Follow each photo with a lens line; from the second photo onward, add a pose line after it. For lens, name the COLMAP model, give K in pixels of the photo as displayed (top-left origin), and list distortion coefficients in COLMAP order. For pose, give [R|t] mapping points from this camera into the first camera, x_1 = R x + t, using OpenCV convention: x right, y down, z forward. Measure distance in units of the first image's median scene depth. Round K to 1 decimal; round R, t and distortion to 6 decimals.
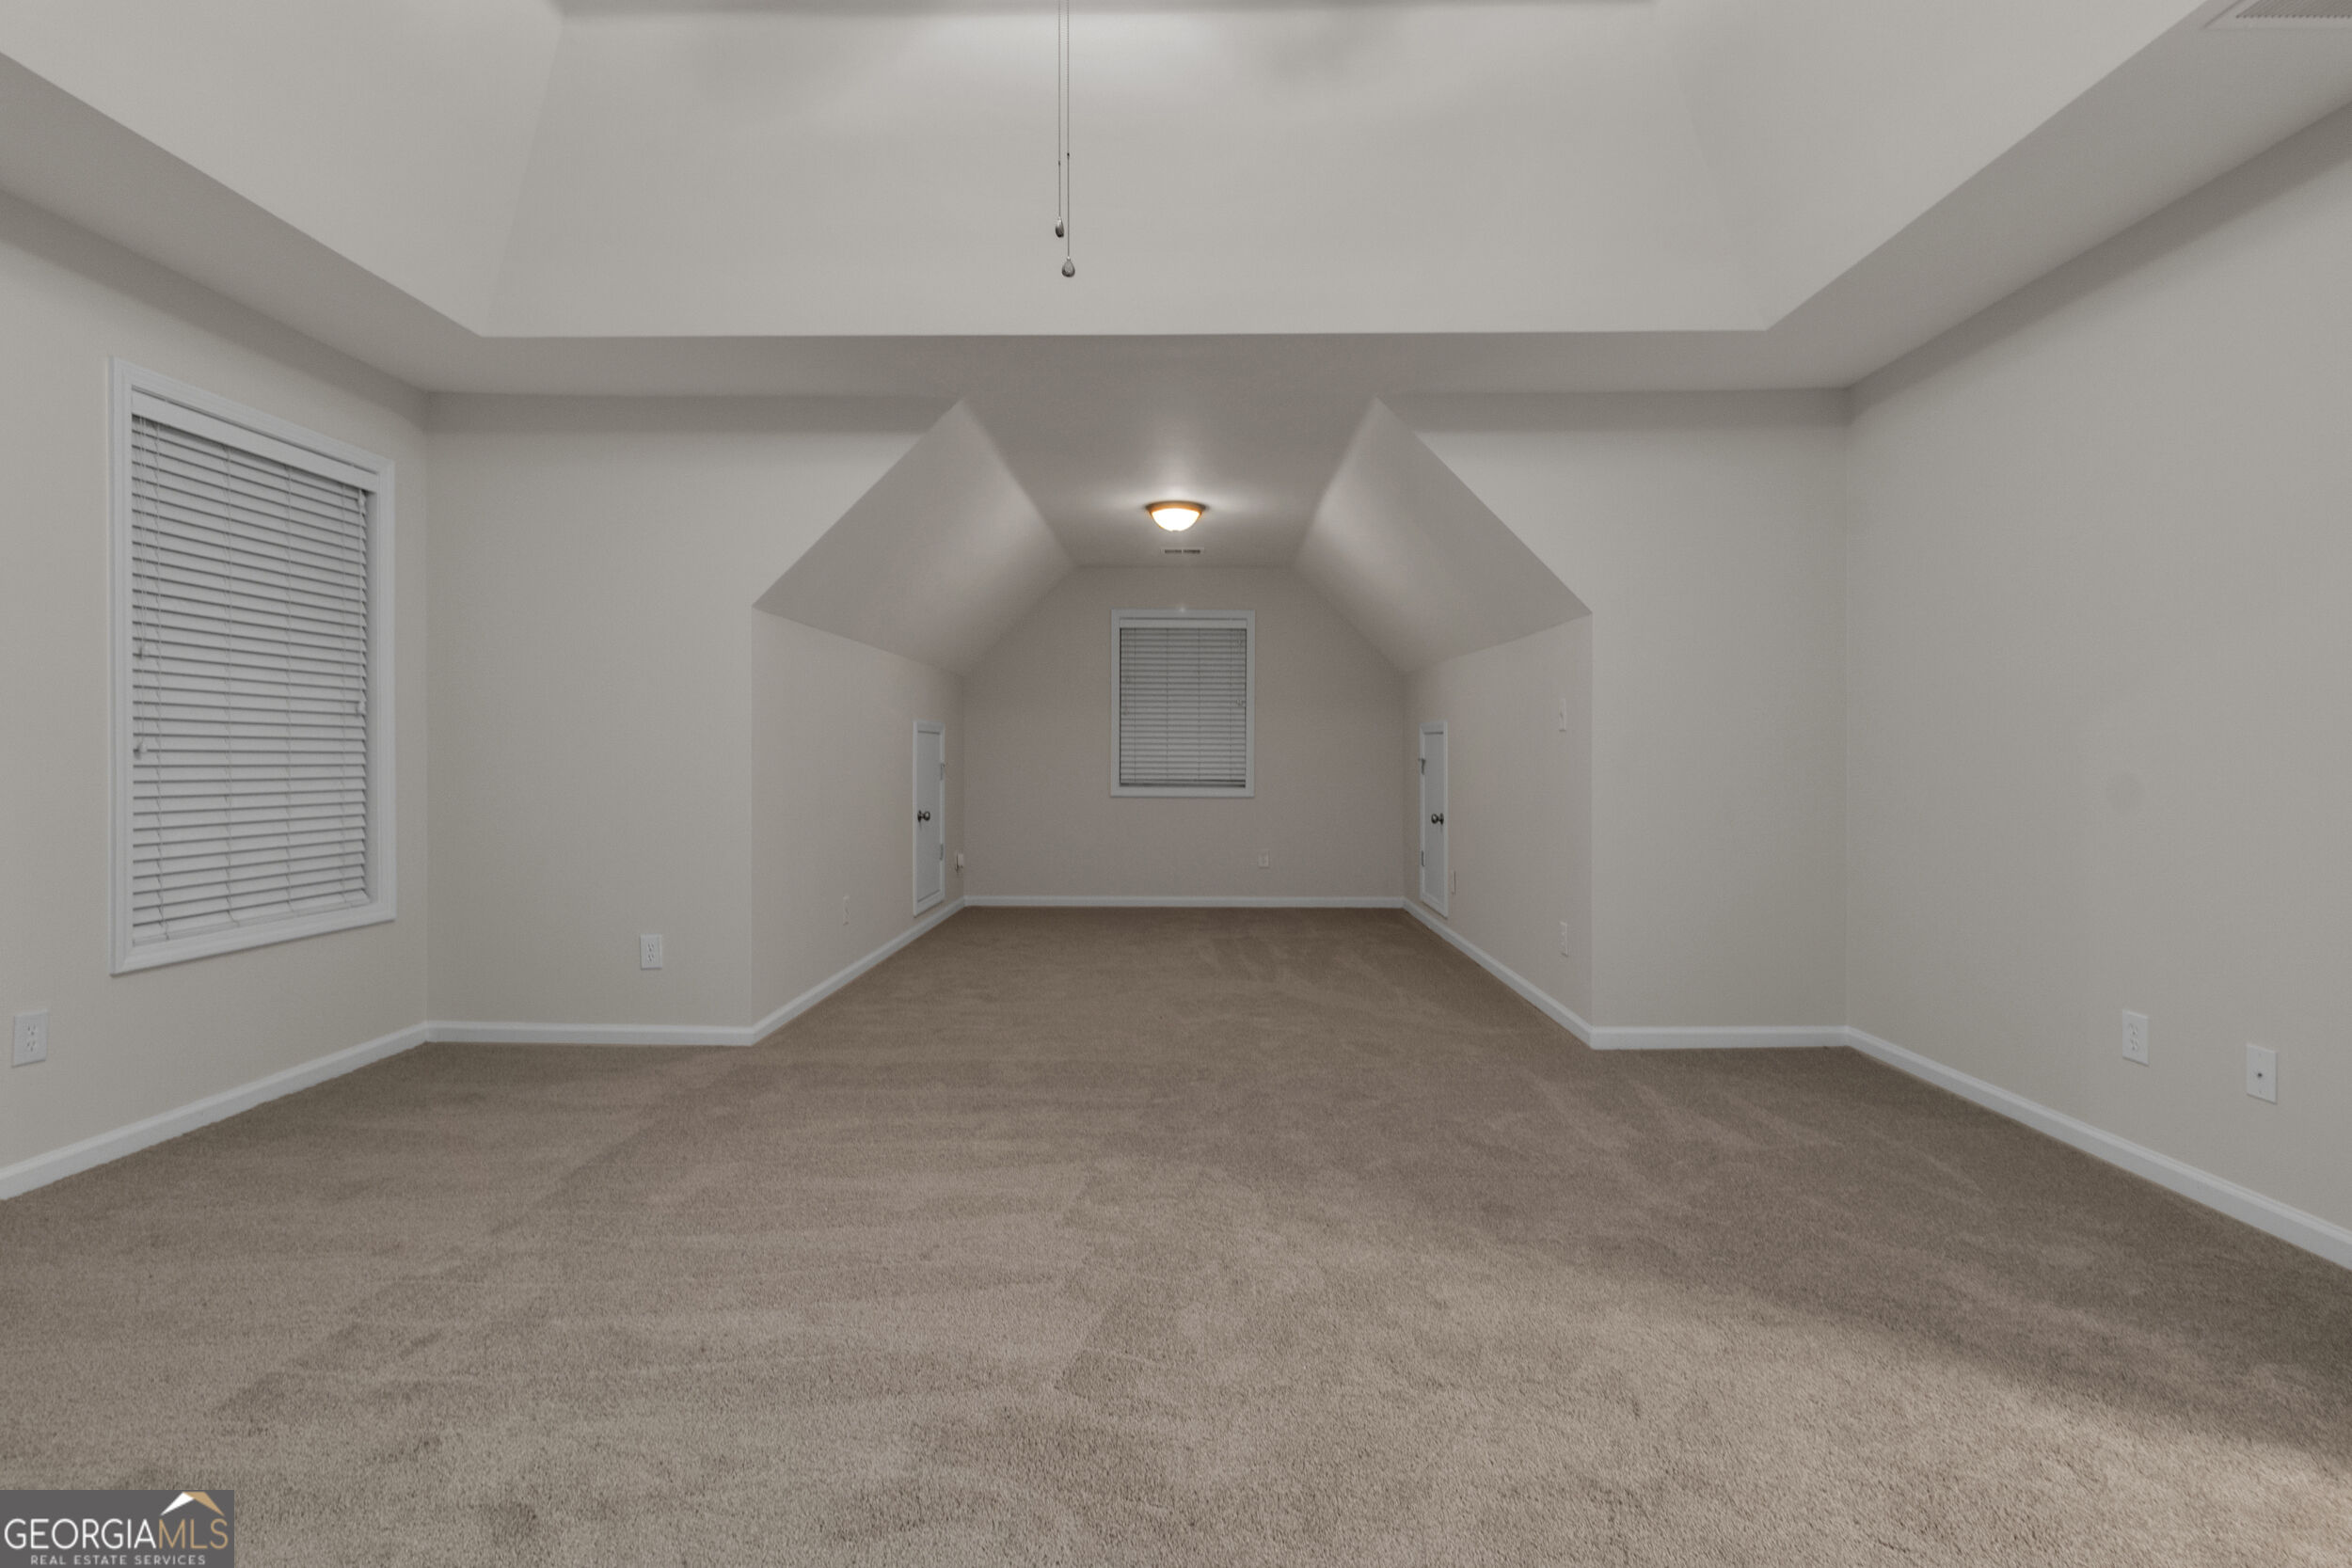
lens RADIAL K [[1110.9, 0, 1176.1], [0, 1110.9, 763.4], [0, 0, 1]] dist [0.002458, 0.000061]
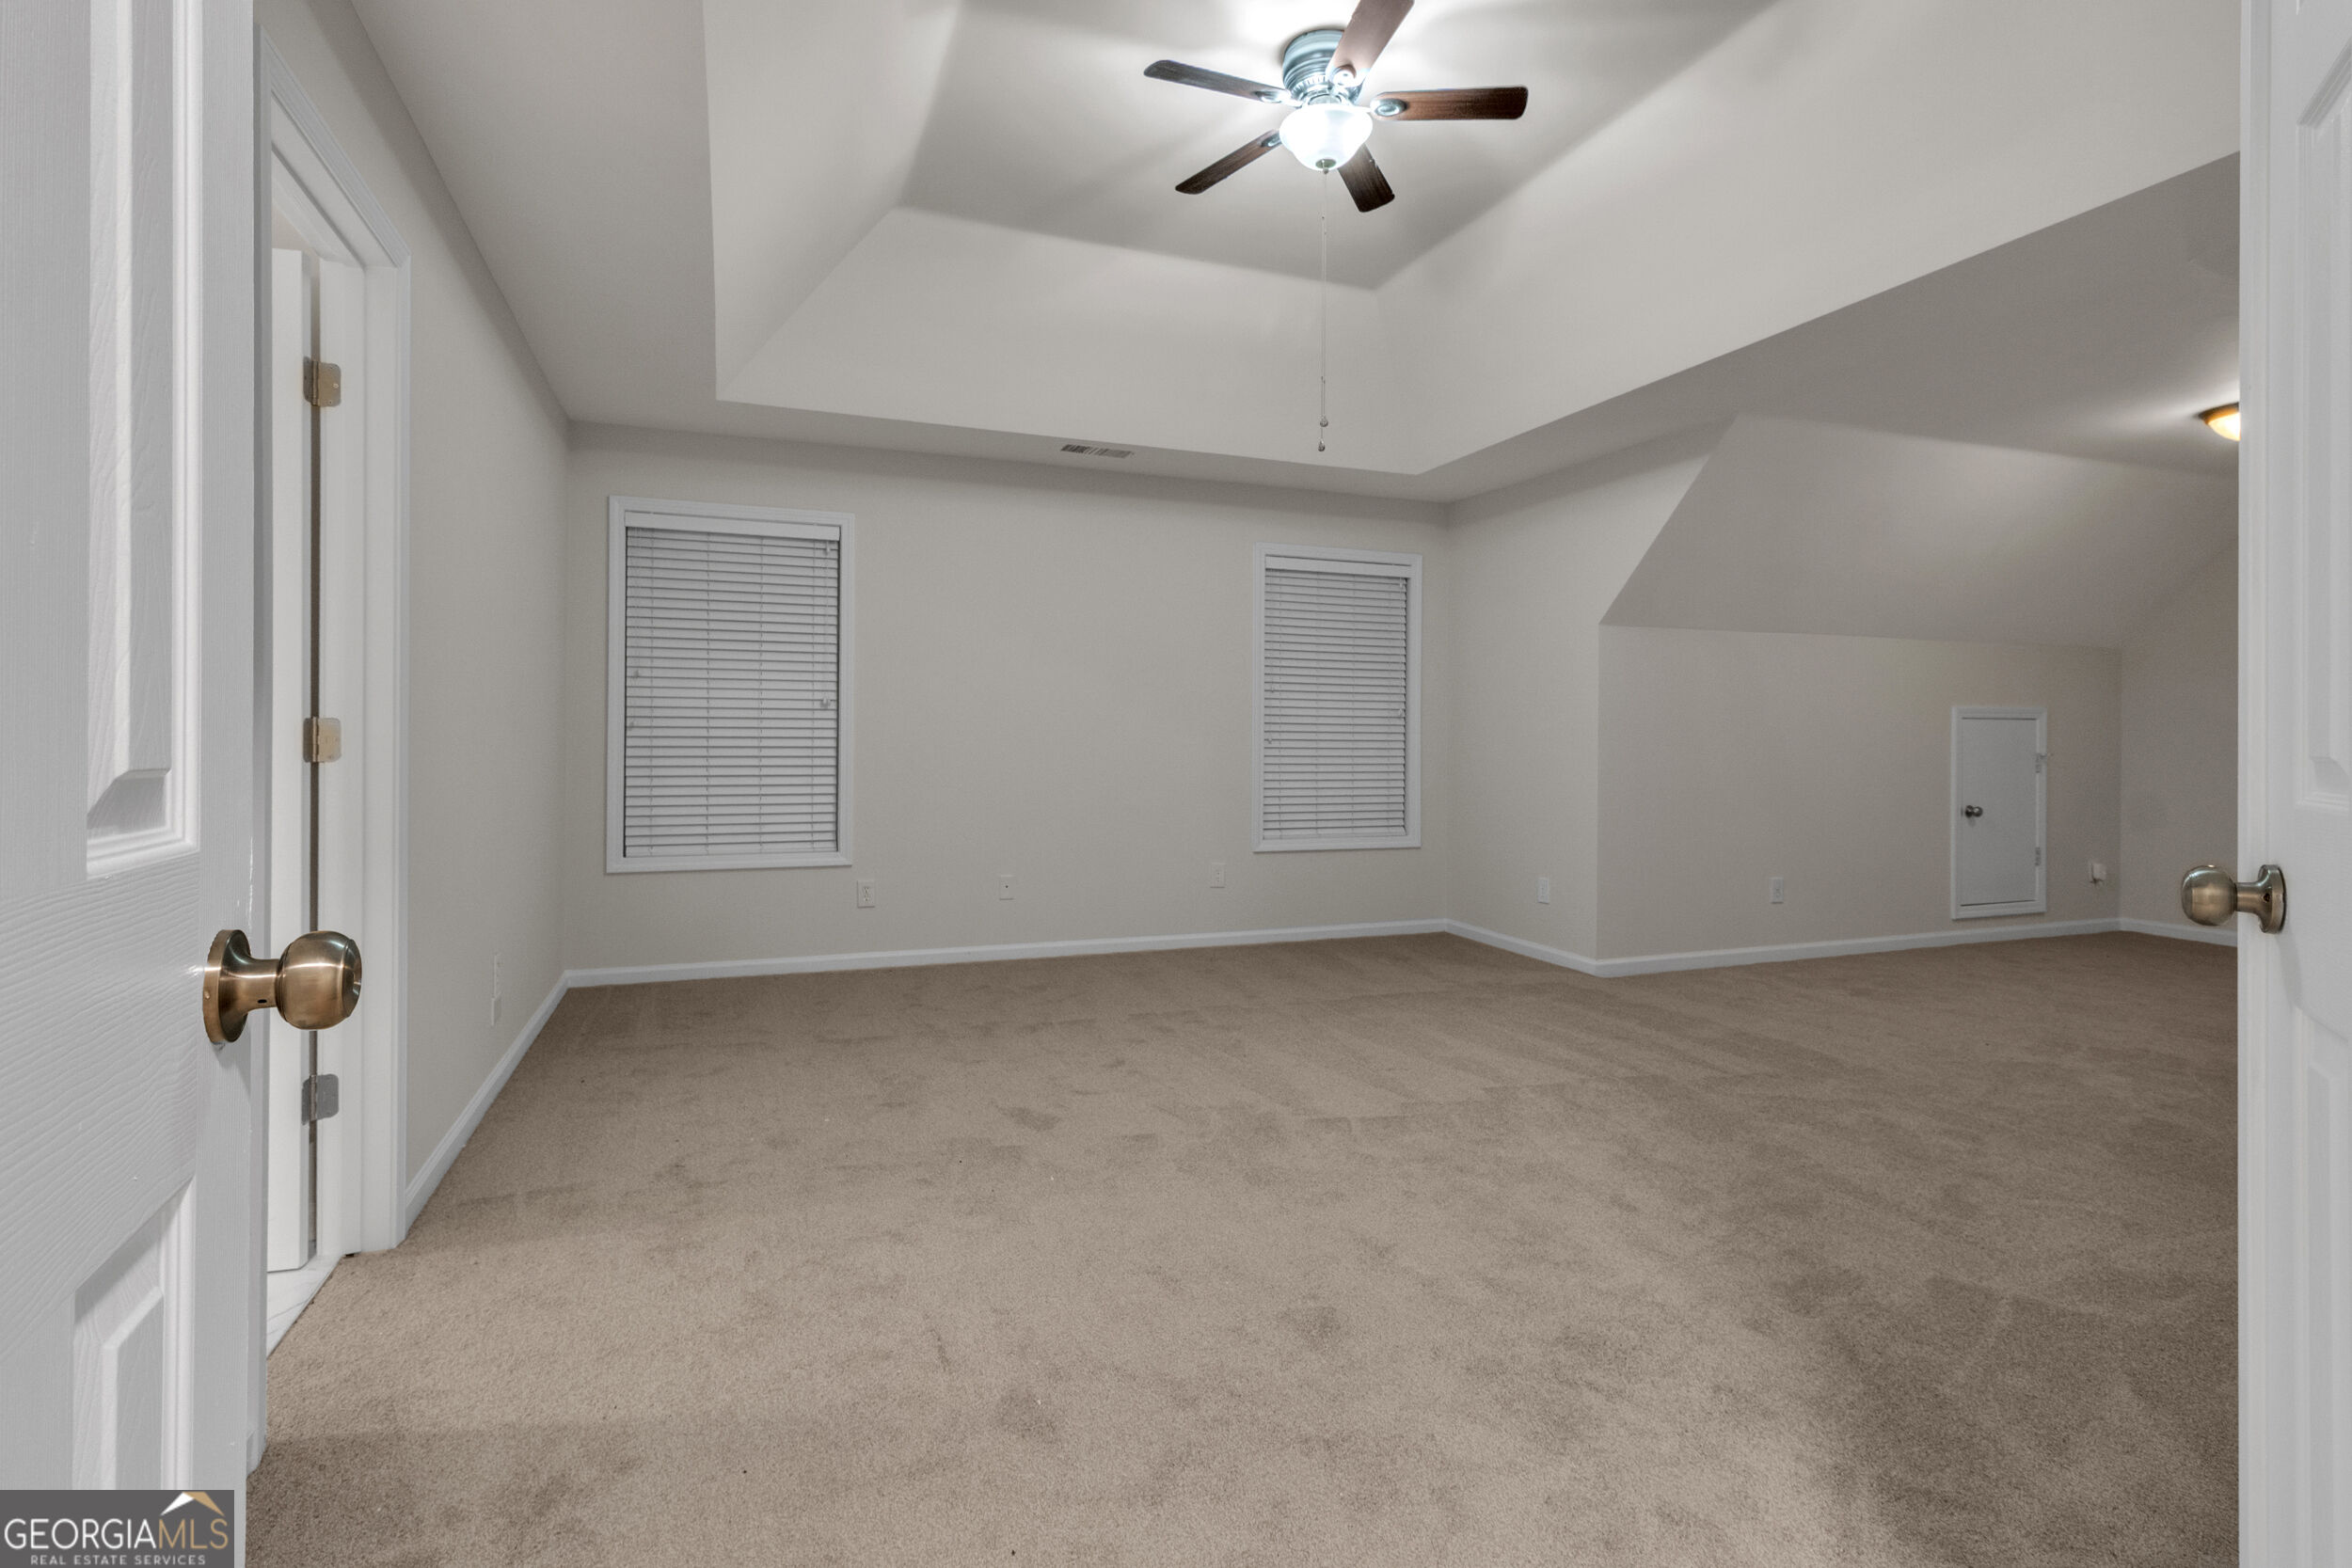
lens RADIAL K [[1141.3, 0, 1180.2], [0, 1141.3, 753.1], [0, 0, 1]] dist [0.039634, 0.000144]
pose [[0.377303, 0.008593, -0.926050, 0.778623], [-0.009459, 0.999941, 0.005425, 0.002216], [0.926042, 0.006713, 0.377362, 0.093494]]
